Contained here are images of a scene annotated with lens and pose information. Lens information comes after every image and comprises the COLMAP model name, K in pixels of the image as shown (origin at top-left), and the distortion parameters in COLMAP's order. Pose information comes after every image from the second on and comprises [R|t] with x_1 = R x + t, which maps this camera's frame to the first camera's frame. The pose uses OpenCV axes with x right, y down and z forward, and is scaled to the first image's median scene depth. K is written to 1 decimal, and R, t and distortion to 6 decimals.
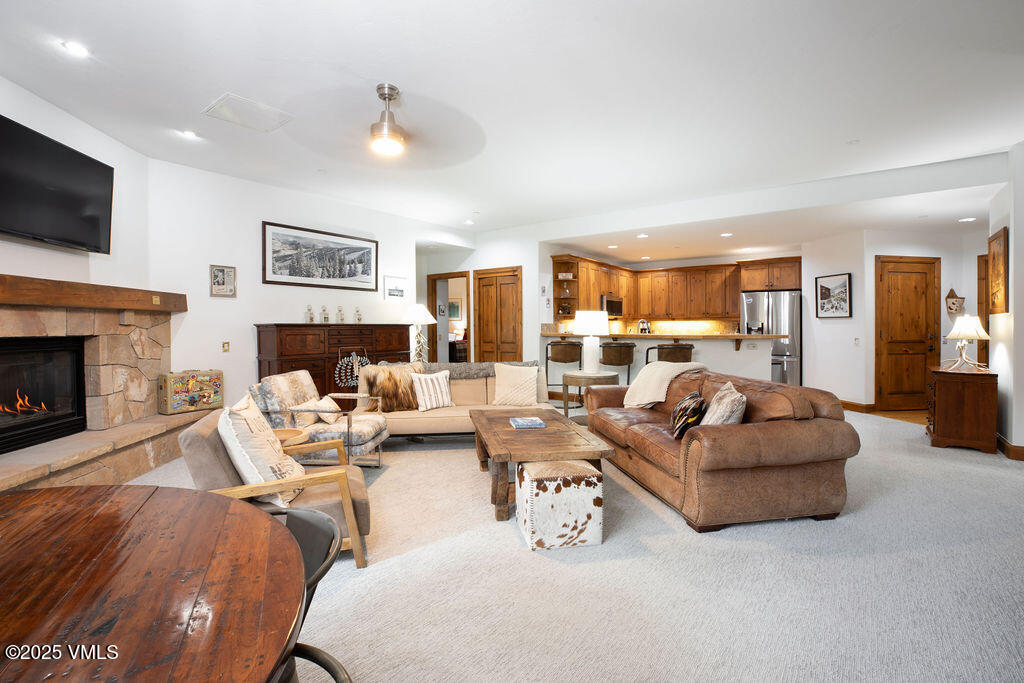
lens RADIAL K [[468.1, 0, 512.4], [0, 468.1, 329.1], [0, 0, 1]] dist [0.000069, 0.000004]
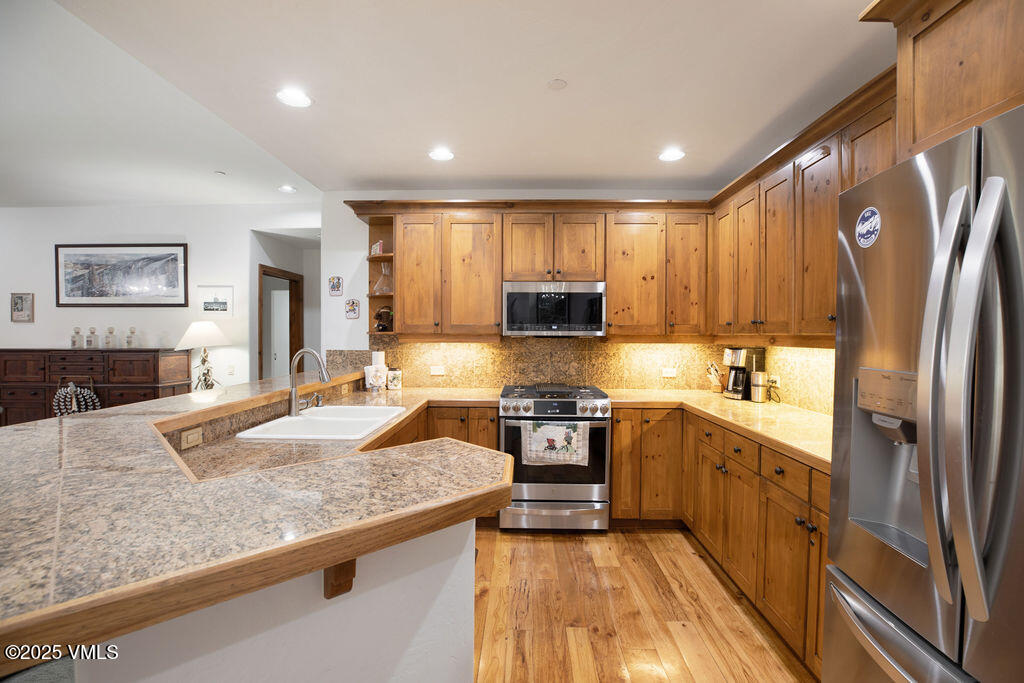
lens RADIAL K [[481.9, 0, 512.0], [0, 481.9, 341.5], [0, 0, 1]] dist [-0.000373, 0.000055]
pose [[0.574916, 0.006881, -0.818184, 0.835102], [-0.004986, 0.999976, 0.004906, -0.032520], [0.818197, 0.001259, 0.574936, 1.160697]]
